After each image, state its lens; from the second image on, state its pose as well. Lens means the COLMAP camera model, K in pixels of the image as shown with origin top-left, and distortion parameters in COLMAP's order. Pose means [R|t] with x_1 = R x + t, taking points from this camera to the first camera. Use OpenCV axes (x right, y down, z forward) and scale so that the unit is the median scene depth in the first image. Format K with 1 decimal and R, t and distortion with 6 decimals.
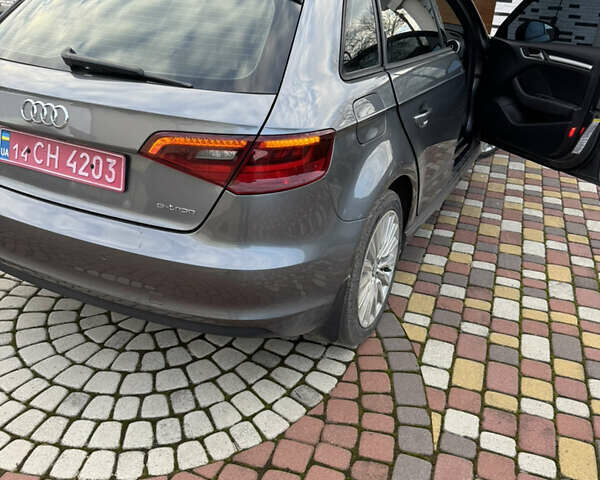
lens RADIAL K [[559.8, 0, 293.0], [0, 559.8, 240.2], [0, 0, 1]] dist [0.049945, 0.000000]
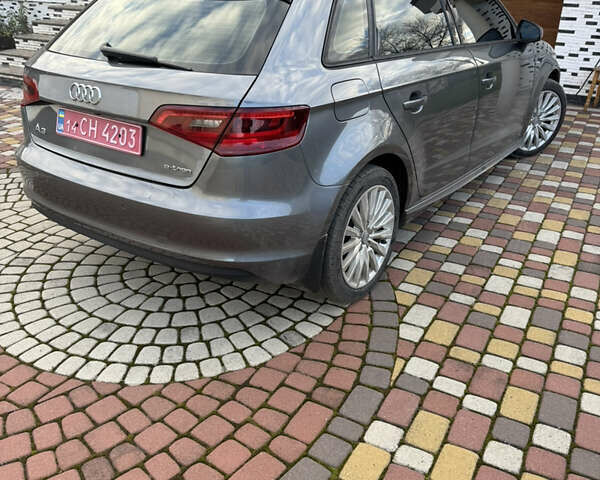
lens RADIAL K [[559.8, 0, 301.7], [0, 559.8, 241.3], [0, 0, 1]] dist [0.049945, 0.000000]
pose [[0.987505, 0.038699, -0.152763, 0.213897], [-0.042000, 0.998947, -0.018438, 0.095958], [0.151888, 0.024624, 0.988091, -0.153912]]
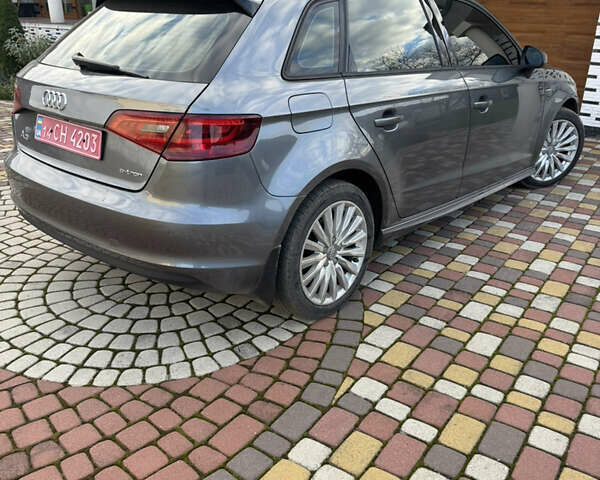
lens RADIAL K [[559.8, 0, 302.6], [0, 559.8, 240.0], [0, 0, 1]] dist [0.049945, 0.000000]
pose [[0.967270, 0.073343, -0.242917, 0.399346], [-0.093117, 0.993125, -0.070932, 0.121988], [0.236045, 0.091231, 0.967450, -0.102878]]
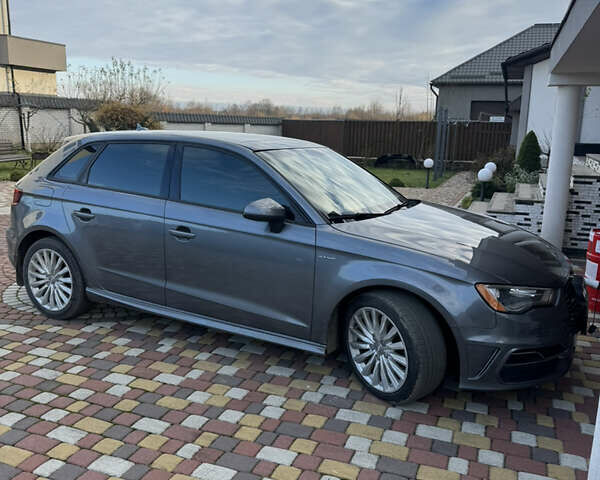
lens RADIAL K [[559.8, 0, 272.9], [0, 559.8, 237.1], [0, 0, 1]] dist [0.049945, 0.000000]
pose [[-0.047626, 0.145986, -0.988140, 2.214493], [-0.463206, 0.873234, 0.151336, -0.797698], [0.884970, 0.464919, 0.026033, 1.724369]]
